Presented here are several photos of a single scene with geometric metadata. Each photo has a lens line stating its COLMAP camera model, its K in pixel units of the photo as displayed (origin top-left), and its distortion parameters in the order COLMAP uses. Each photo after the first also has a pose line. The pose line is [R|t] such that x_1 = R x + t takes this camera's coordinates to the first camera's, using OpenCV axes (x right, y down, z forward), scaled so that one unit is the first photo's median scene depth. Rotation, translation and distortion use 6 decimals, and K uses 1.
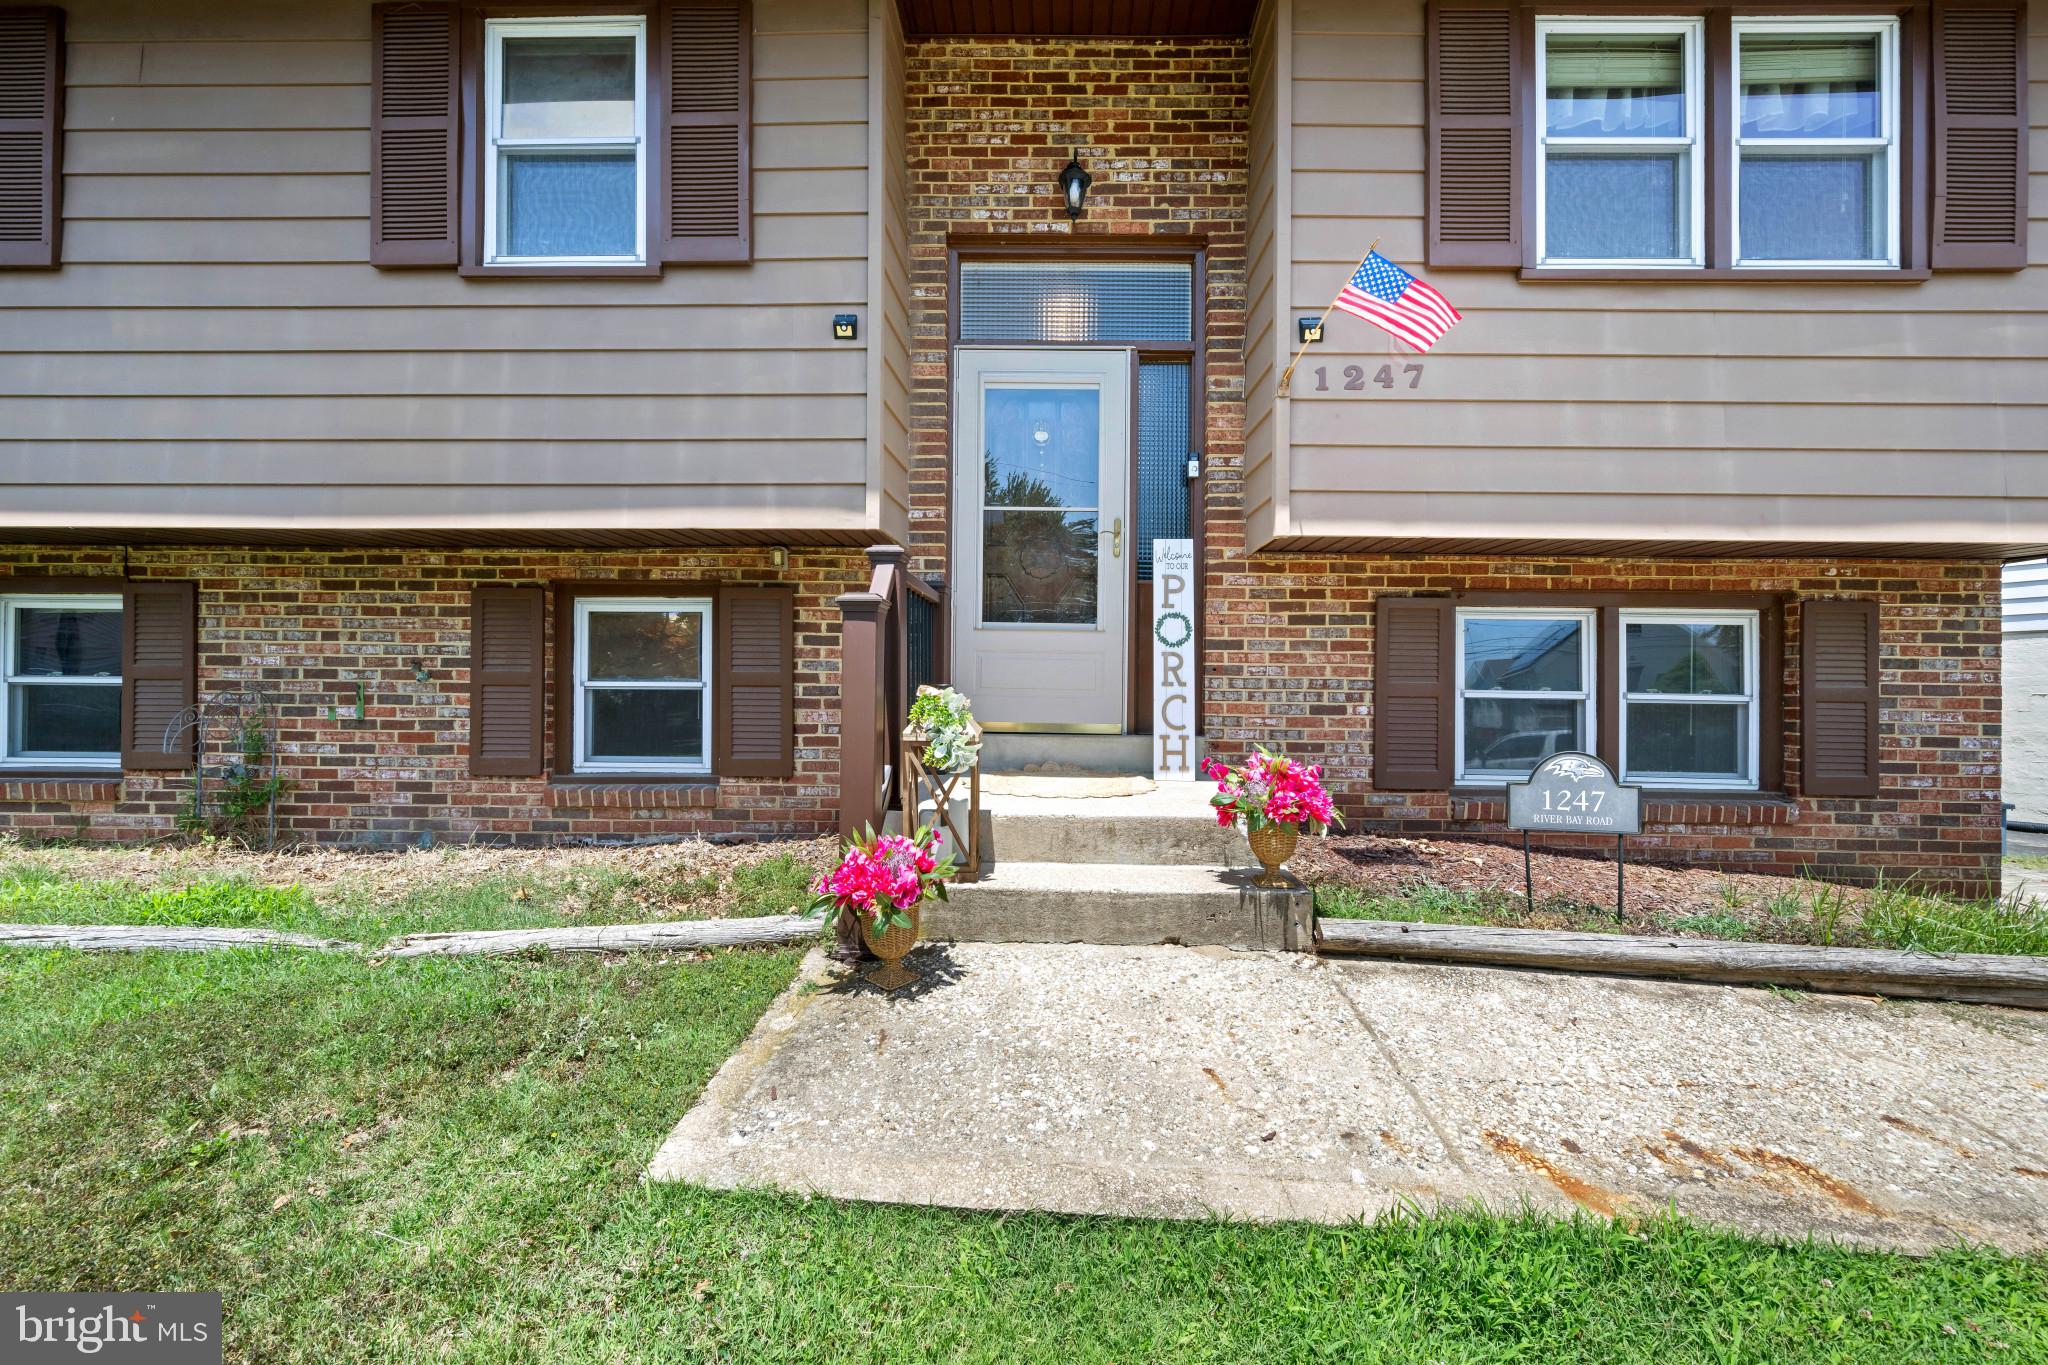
lens RADIAL K [[1271.2, 0, 1024.0], [0, 1271.2, 682.5], [0, 0, 1]] dist [-0.045621, 0.000366]
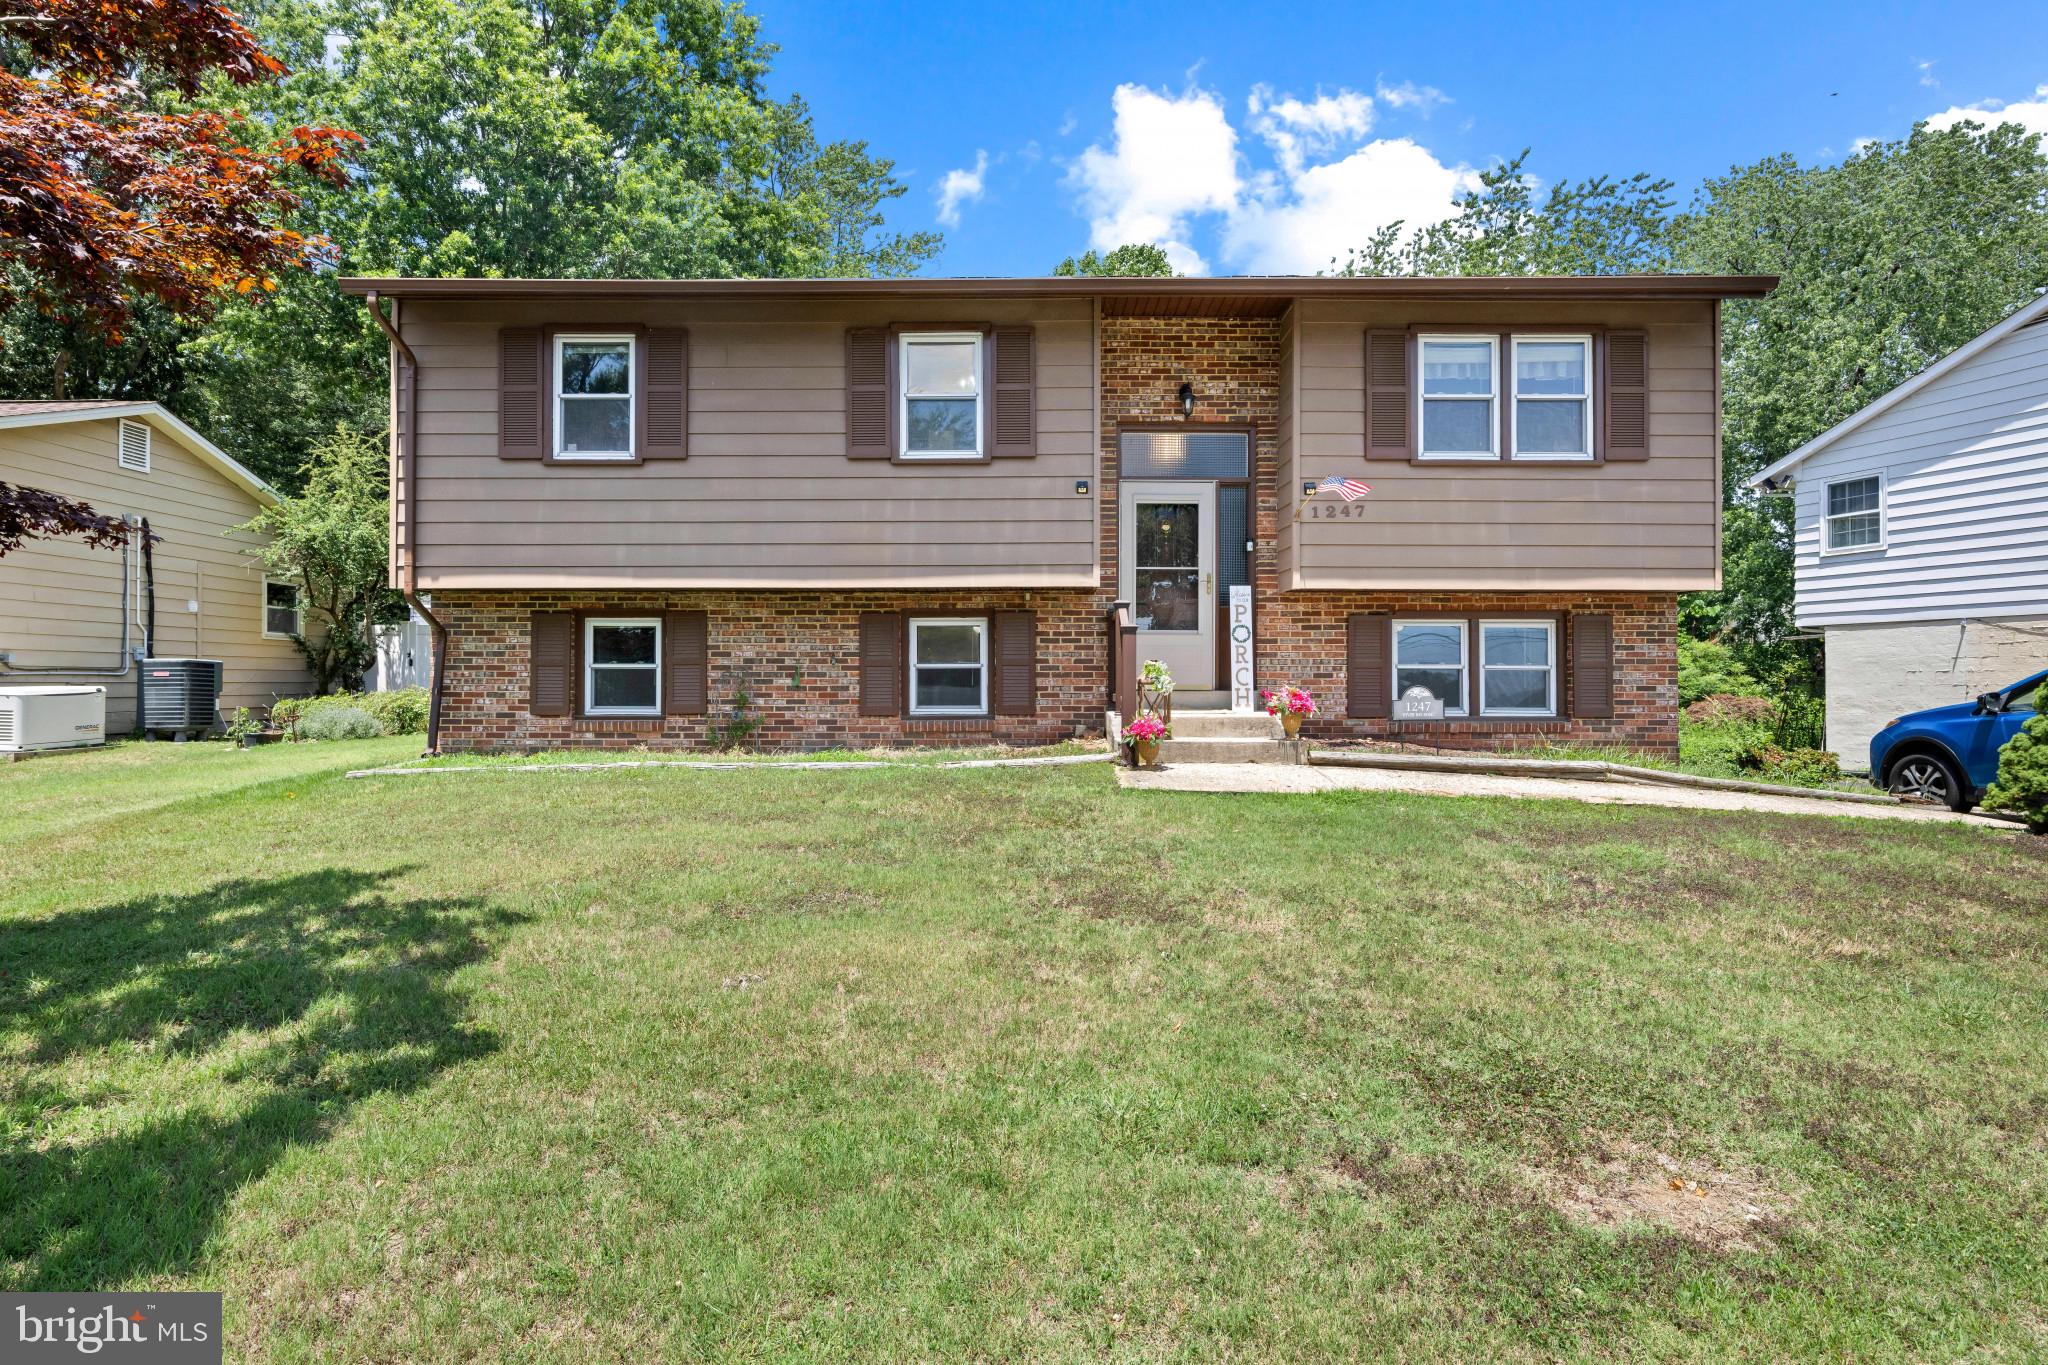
lens RADIAL K [[1440.8, 0, 1024.0], [0, 1440.8, 682.5], [0, 0, 1]] dist [0.003188, 0.000766]
pose [[0.999960, -0.008984, -0.000150, -0.204000], [0.008985, 0.999955, 0.002920, 0.022168], [0.000123, -0.002921, 0.999996, -1.139536]]
